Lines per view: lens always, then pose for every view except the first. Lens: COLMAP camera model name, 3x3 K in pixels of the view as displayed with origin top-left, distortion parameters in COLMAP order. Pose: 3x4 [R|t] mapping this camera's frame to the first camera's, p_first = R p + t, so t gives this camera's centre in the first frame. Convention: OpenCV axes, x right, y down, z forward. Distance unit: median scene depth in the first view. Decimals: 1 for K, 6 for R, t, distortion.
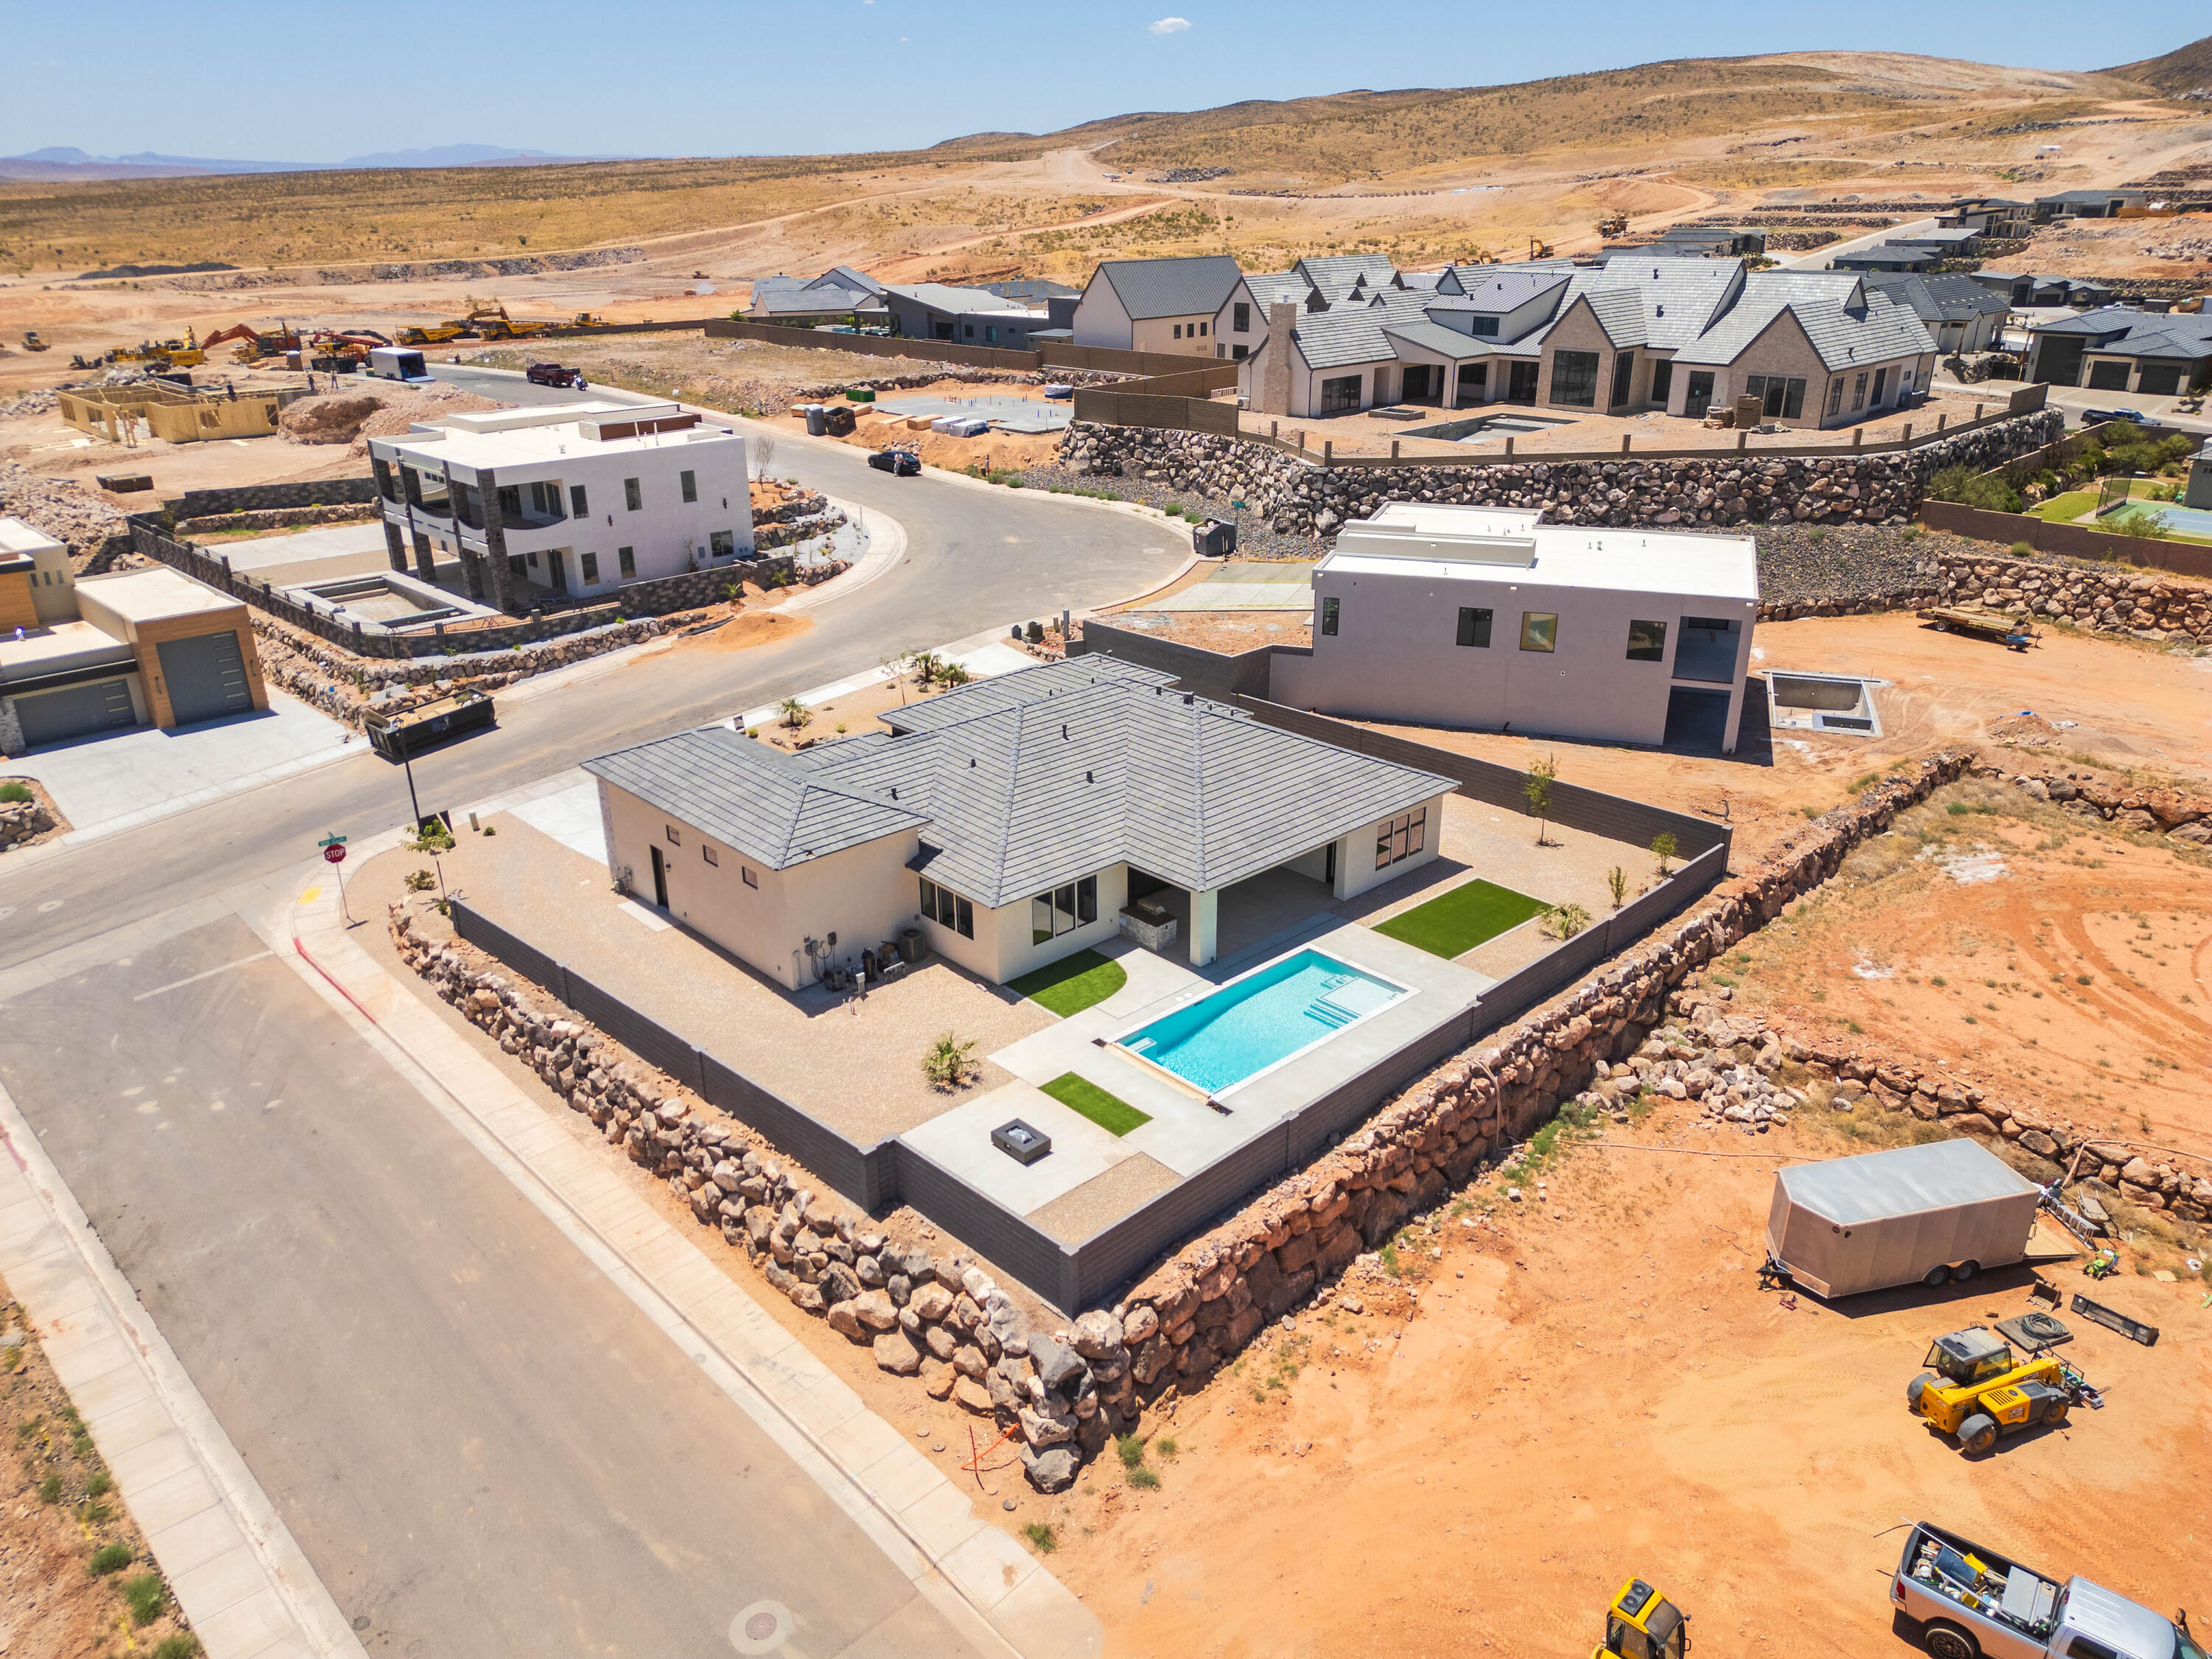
lens RADIAL K [[1555.4, 0, 1107.4], [0, 1555.4, 837.0], [0, 0, 1]] dist [0.071357, -0.064719]
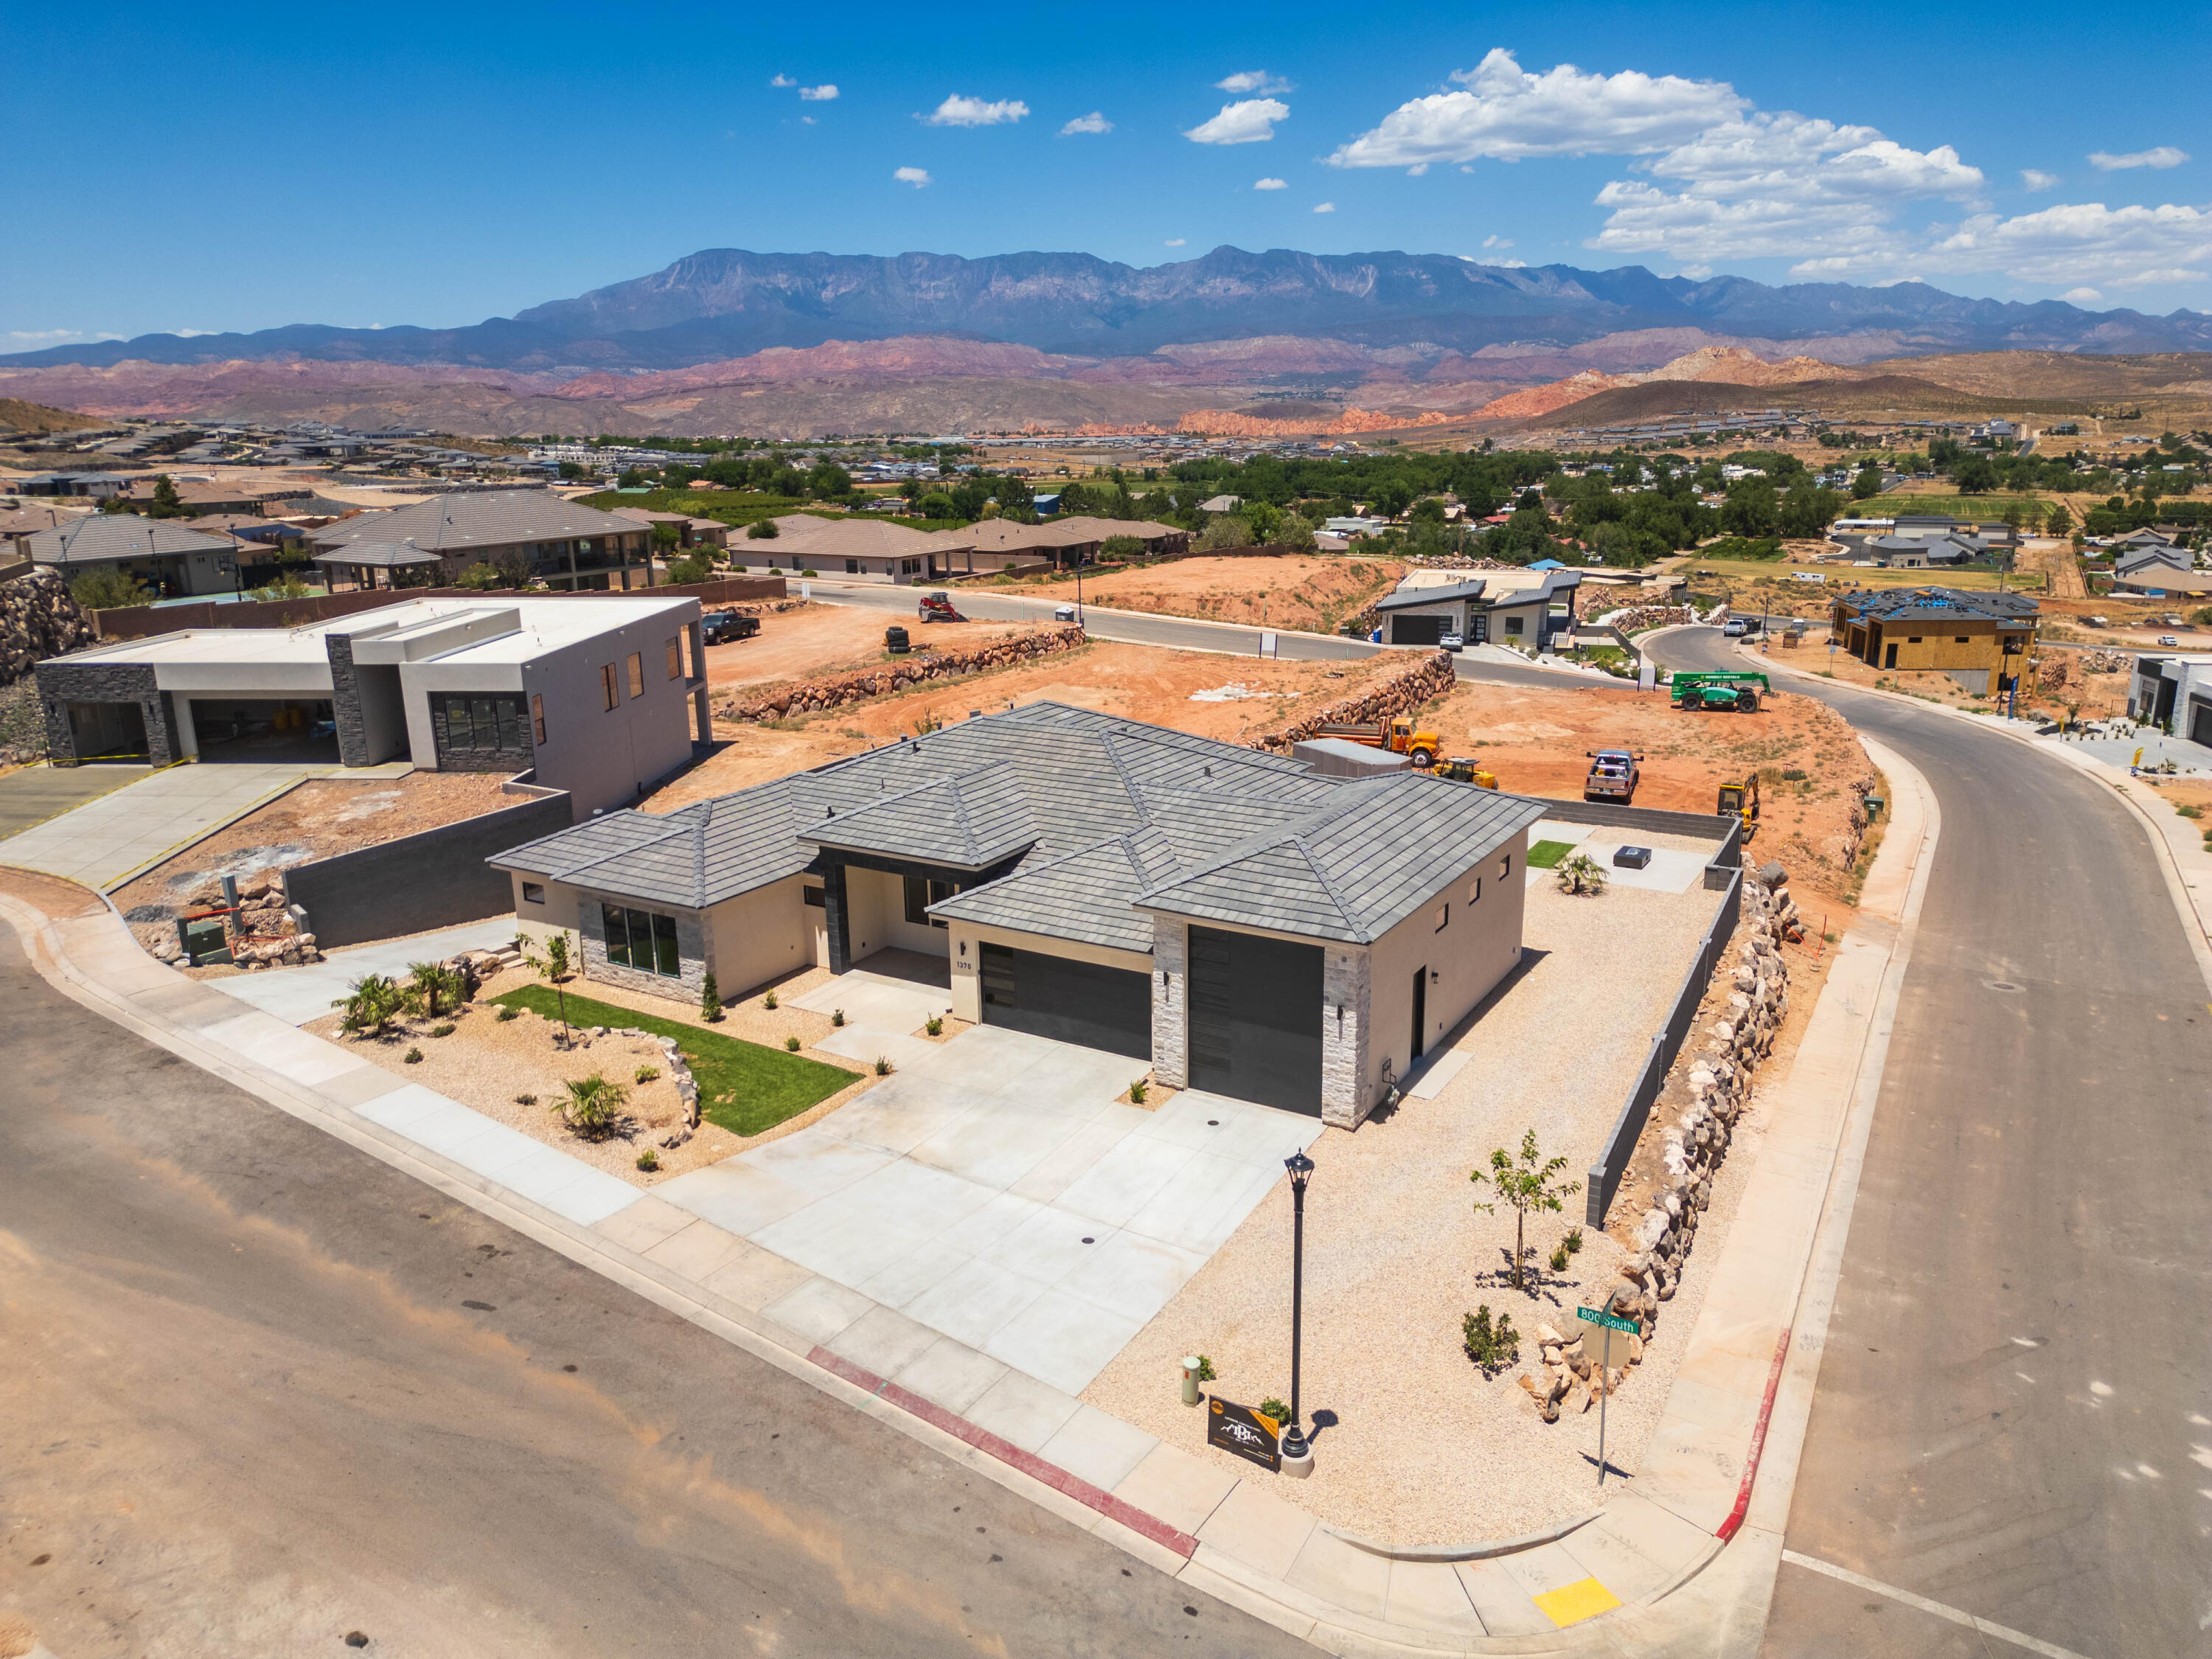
lens RADIAL K [[1555.4, 0, 1108.8], [0, 1555.4, 827.7], [0, 0, 1]] dist [0.071357, -0.064719]
pose [[-0.272457, -0.242109, 0.931209, -0.730801], [0.386286, 0.858877, 0.336325, -0.275704], [-0.881221, 0.451347, -0.140484, 0.994630]]
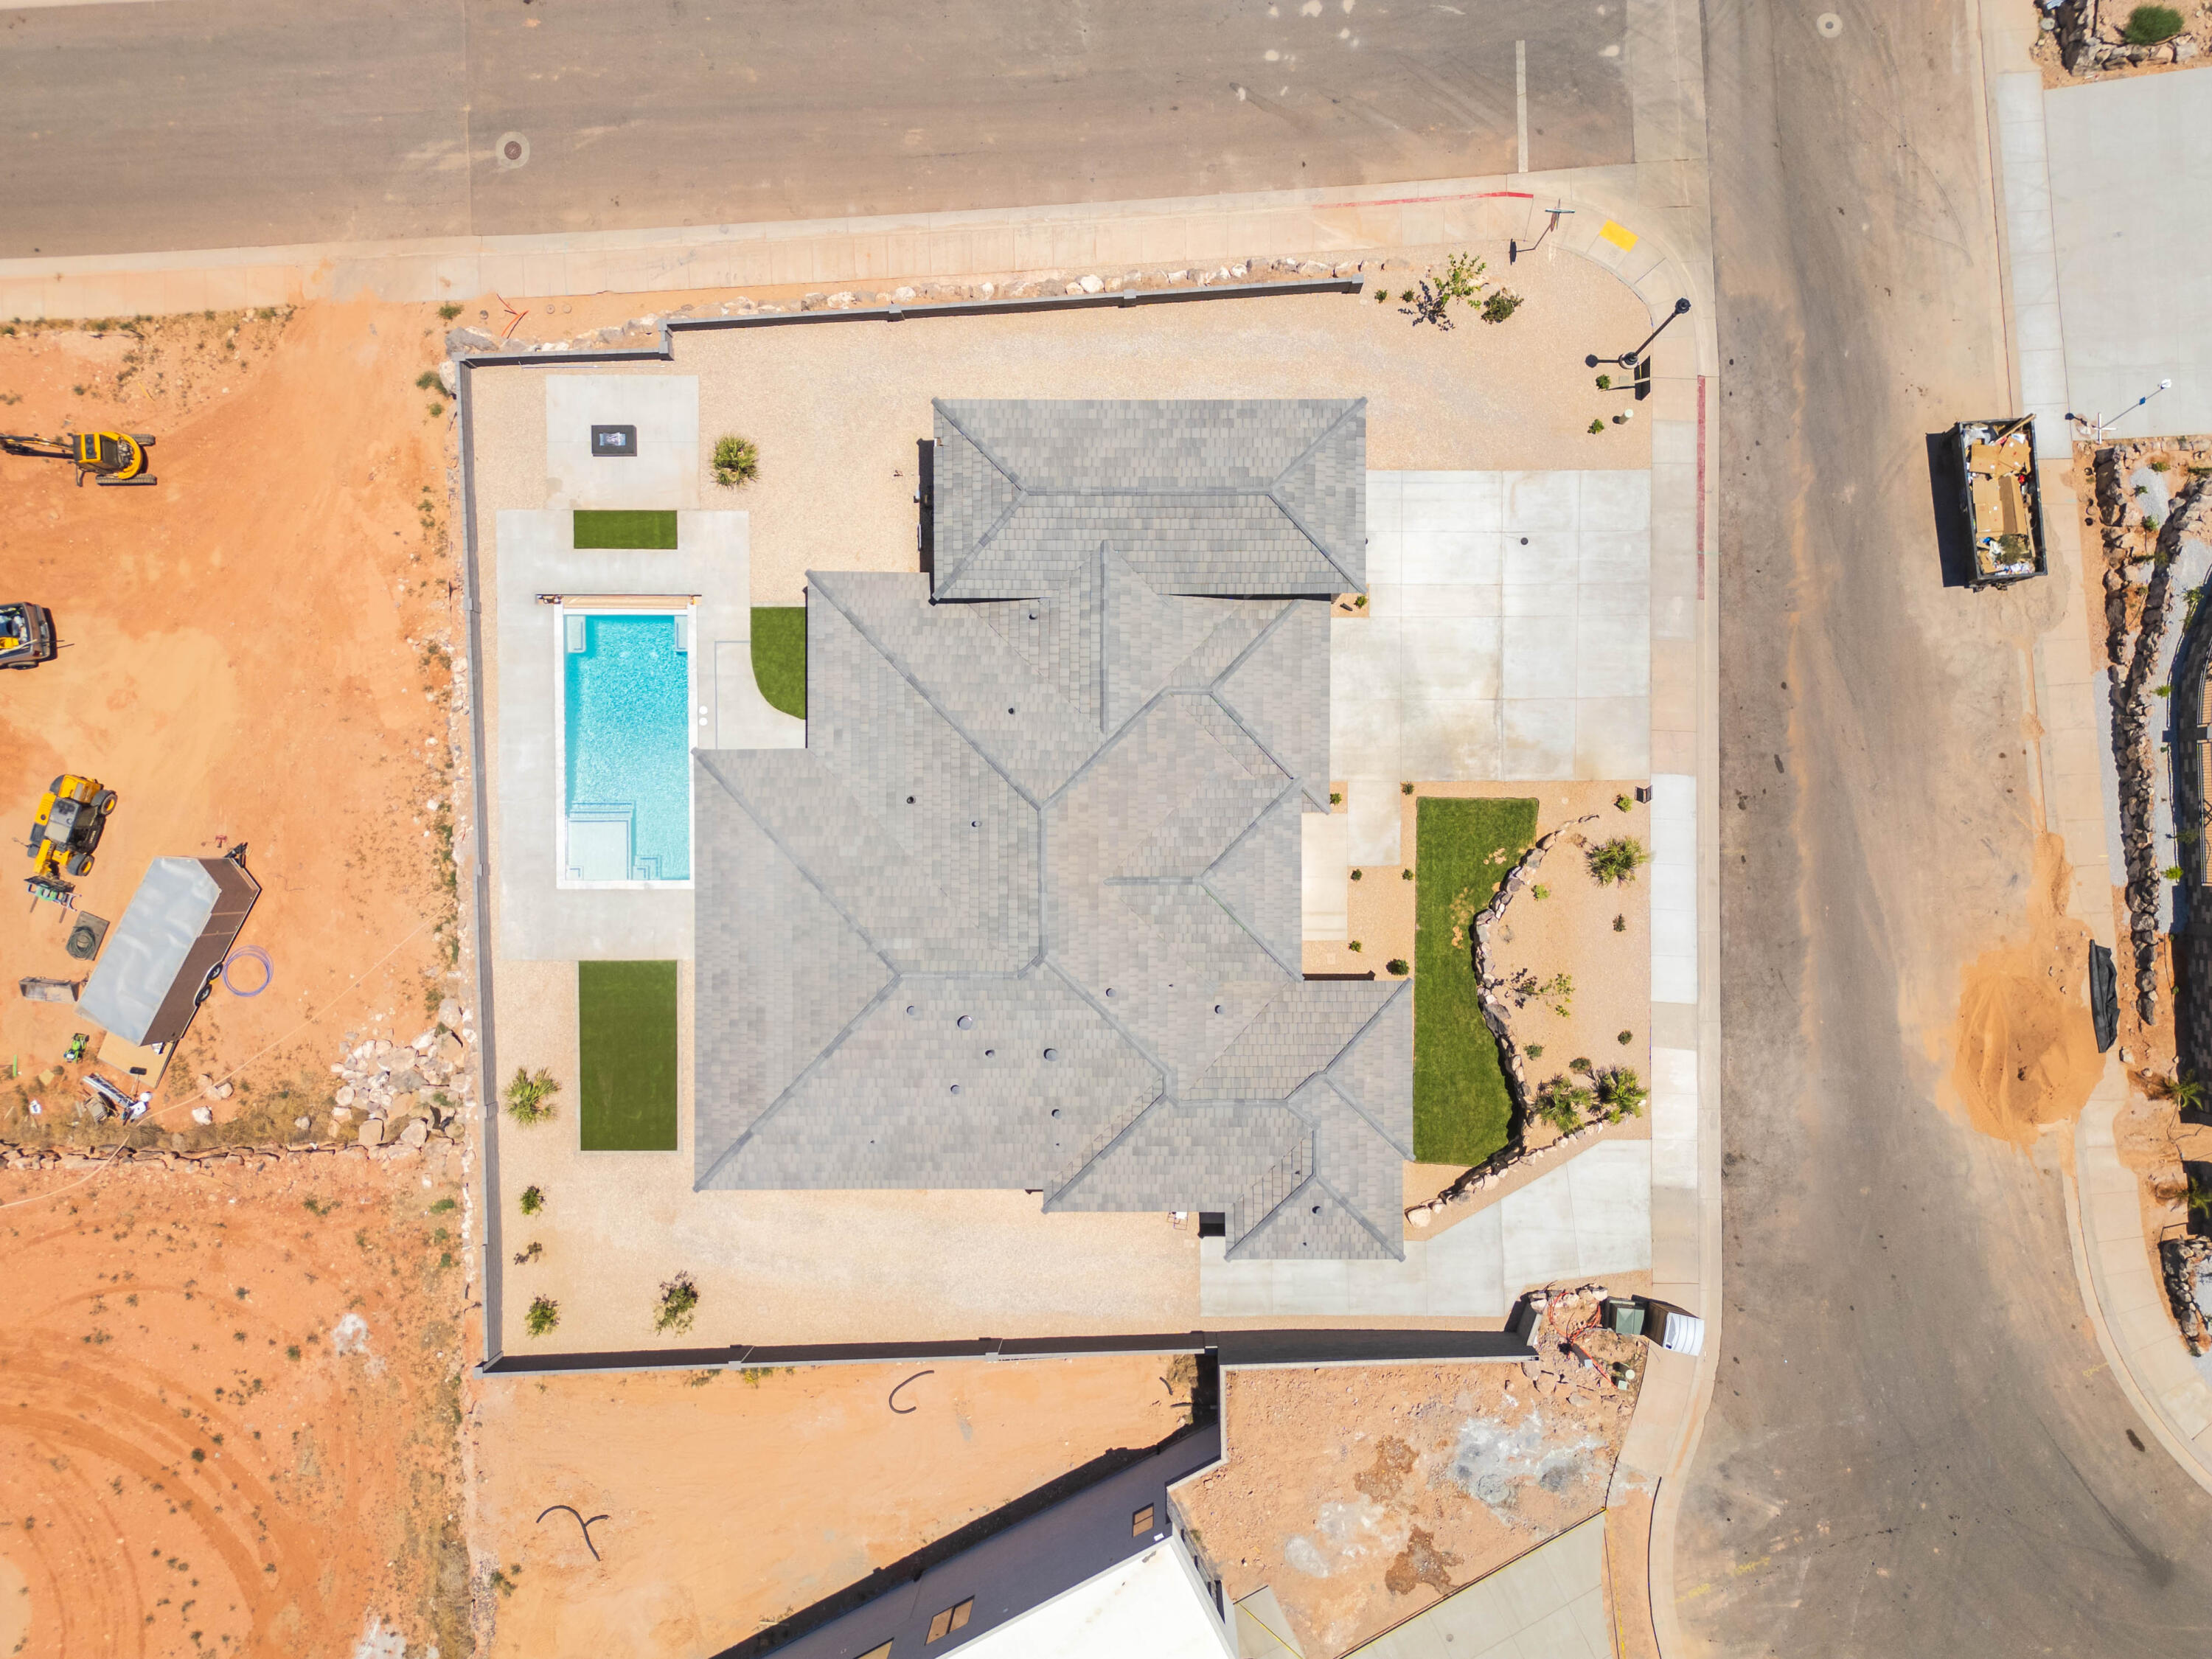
lens RADIAL K [[1555.4, 0, 1144.3], [0, 1555.4, 867.2], [0, 0, 1]] dist [0.071357, -0.064719]
pose [[-0.681437, 0.731596, 0.020260, -0.076906], [-0.270770, -0.277730, 0.921710, -0.748620], [0.679946, 0.622602, 0.387350, 0.648707]]
